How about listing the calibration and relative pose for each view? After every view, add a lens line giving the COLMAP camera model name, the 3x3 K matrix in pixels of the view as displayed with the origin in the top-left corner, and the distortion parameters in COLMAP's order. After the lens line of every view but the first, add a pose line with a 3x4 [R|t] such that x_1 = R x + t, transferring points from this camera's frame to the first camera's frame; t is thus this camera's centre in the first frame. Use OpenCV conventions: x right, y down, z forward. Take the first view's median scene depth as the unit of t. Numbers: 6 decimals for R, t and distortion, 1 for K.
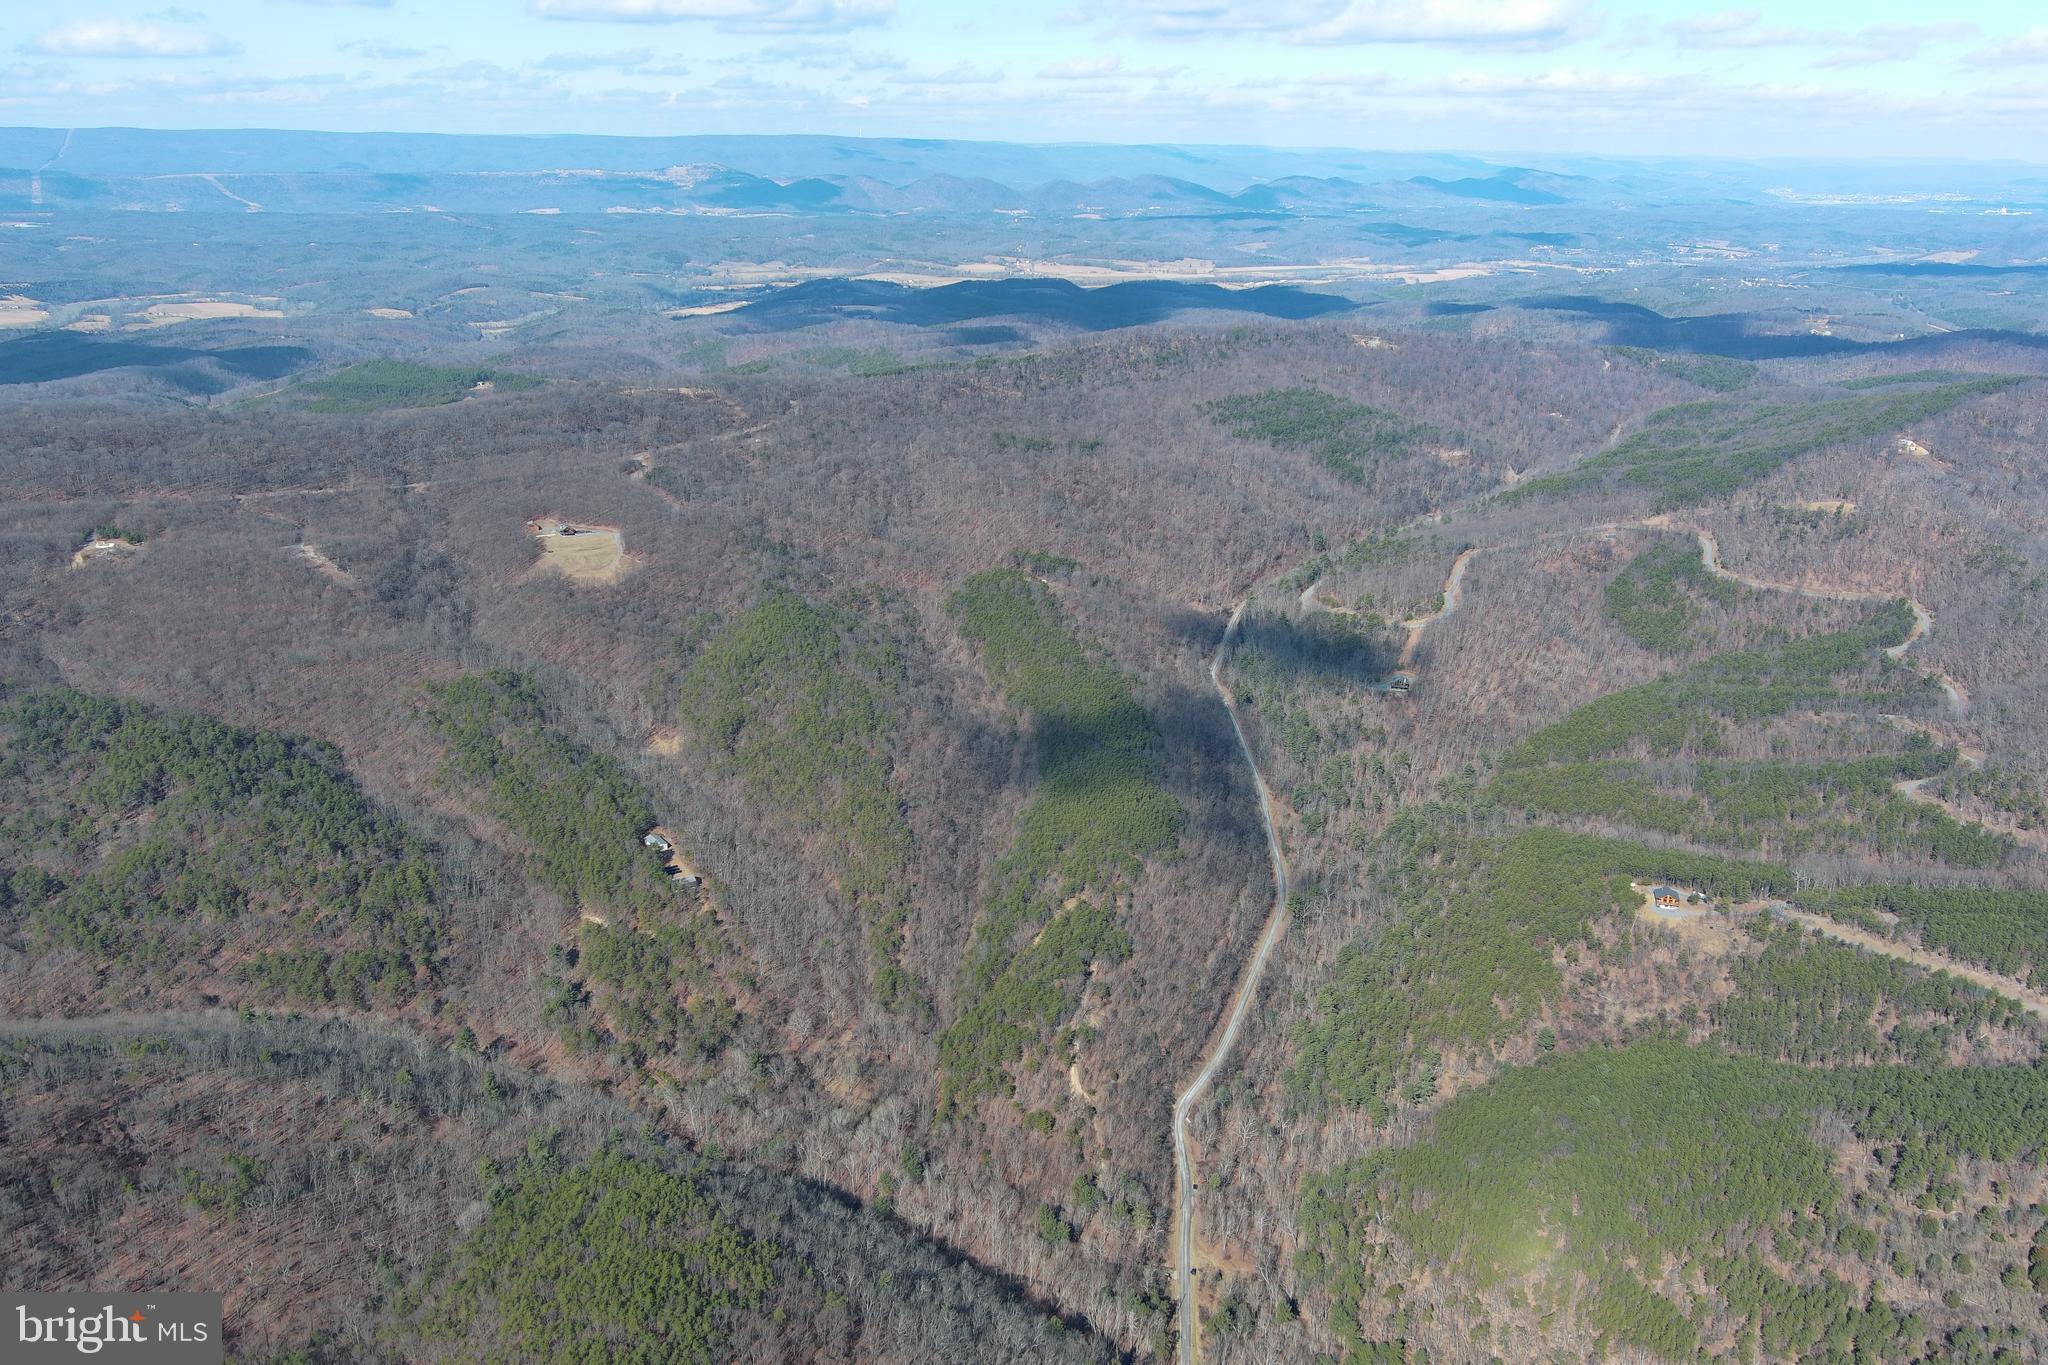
lens RADIAL K [[1588.1, 0, 1020.8], [0, 1588.1, 689.5], [0, 0, 1]] dist [0.021551, -0.016516]
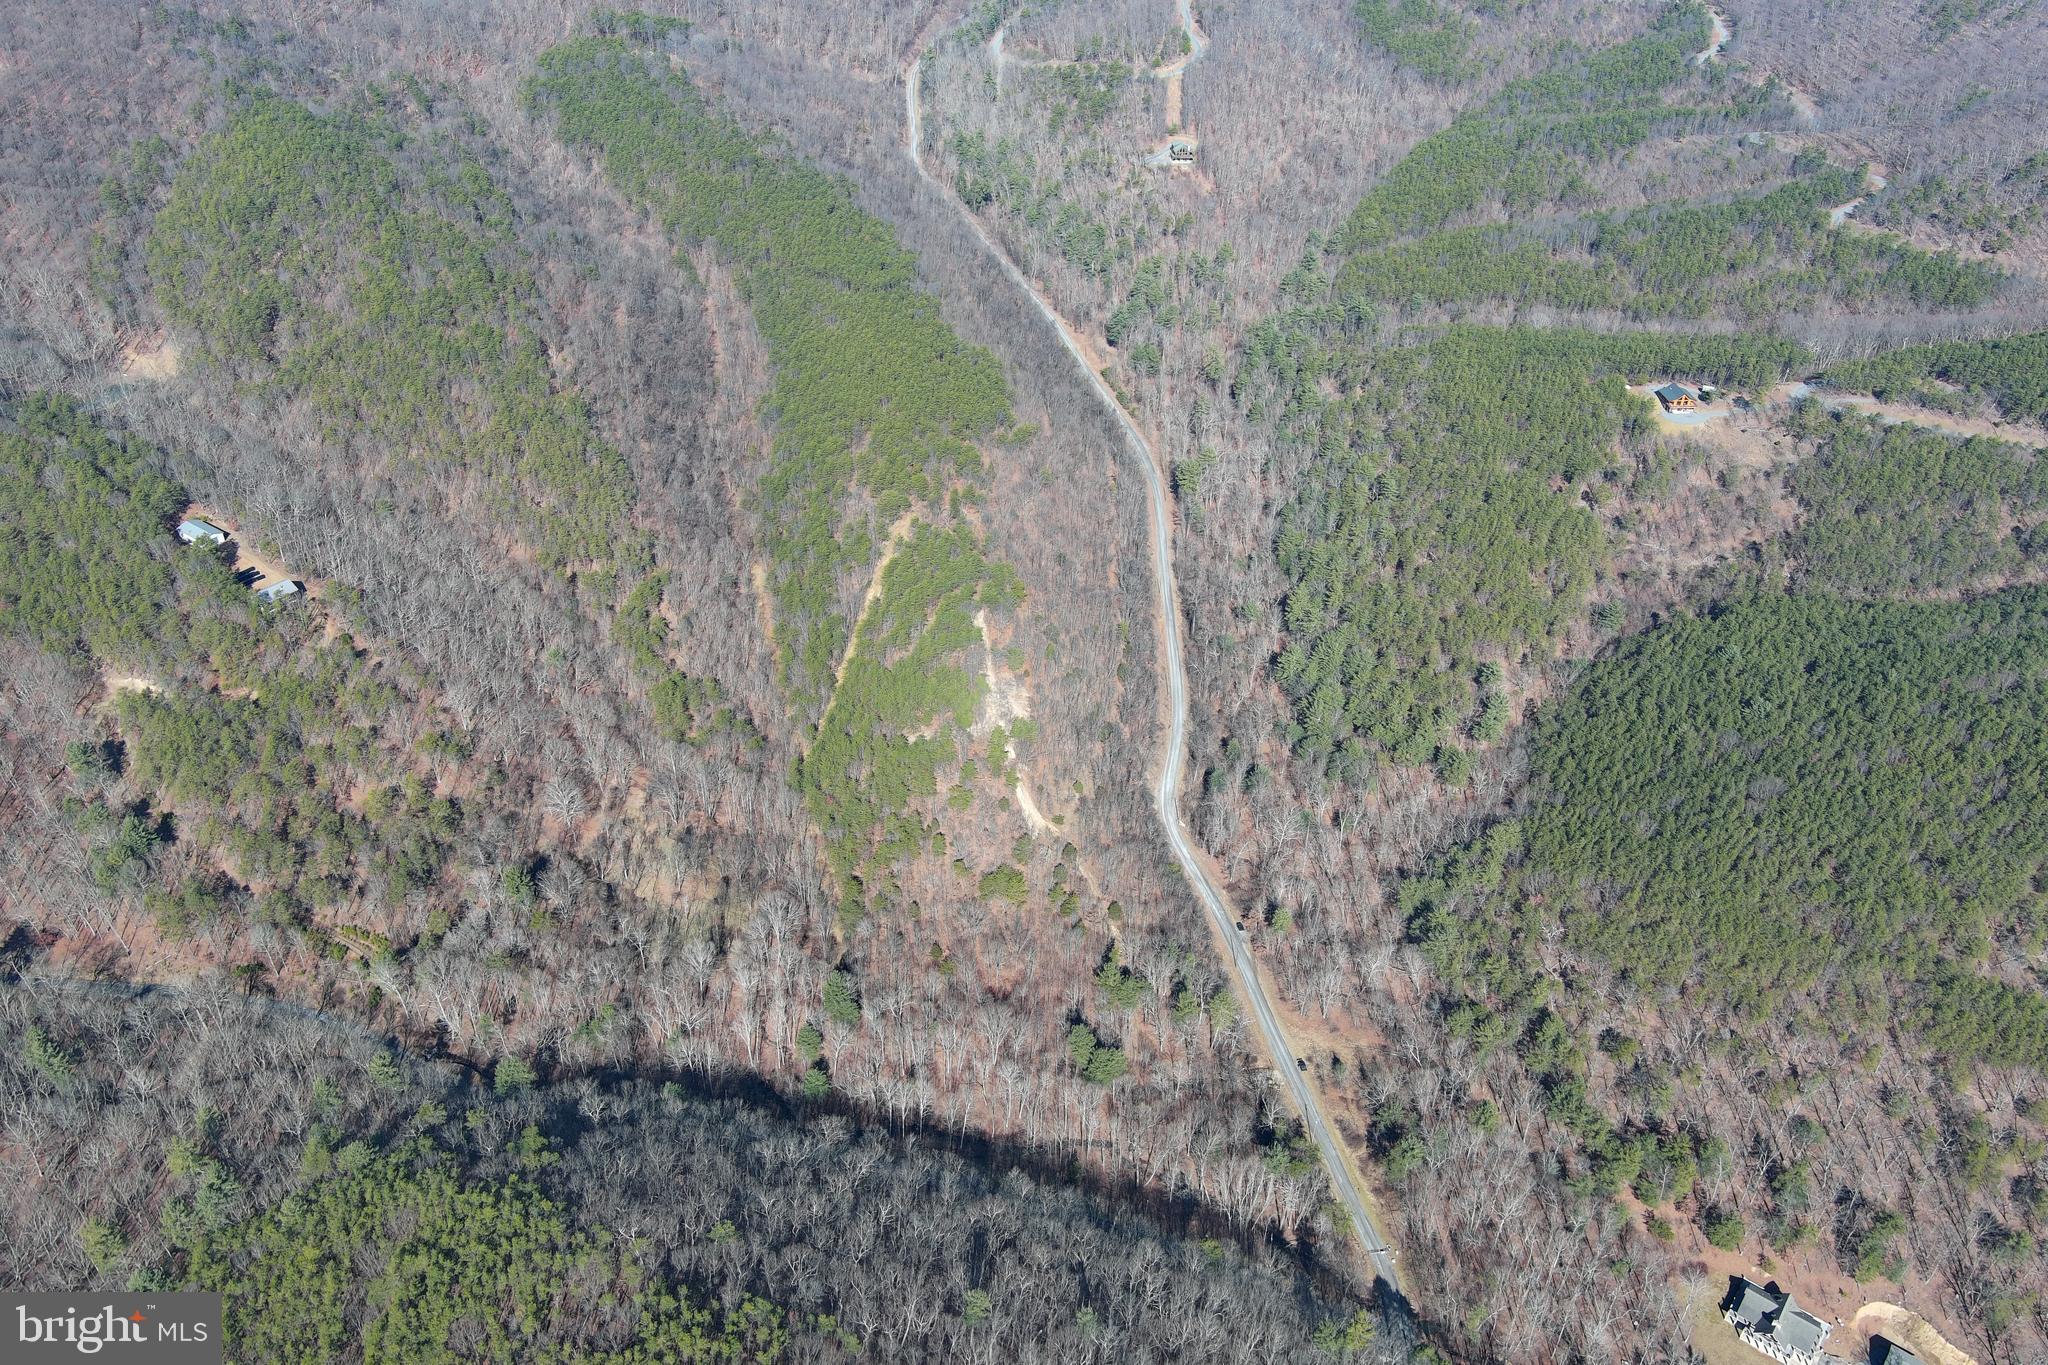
lens RADIAL K [[1588.5, 0, 1020.6], [0, 1588.5, 692.8], [0, 0, 1]] dist [0.011232, 0.001798]
pose [[0.943149, -0.187724, 0.274280, -0.105472], [0.099040, 0.946470, 0.307224, -0.001004], [-0.317271, -0.262593, 0.911254, 0.312011]]
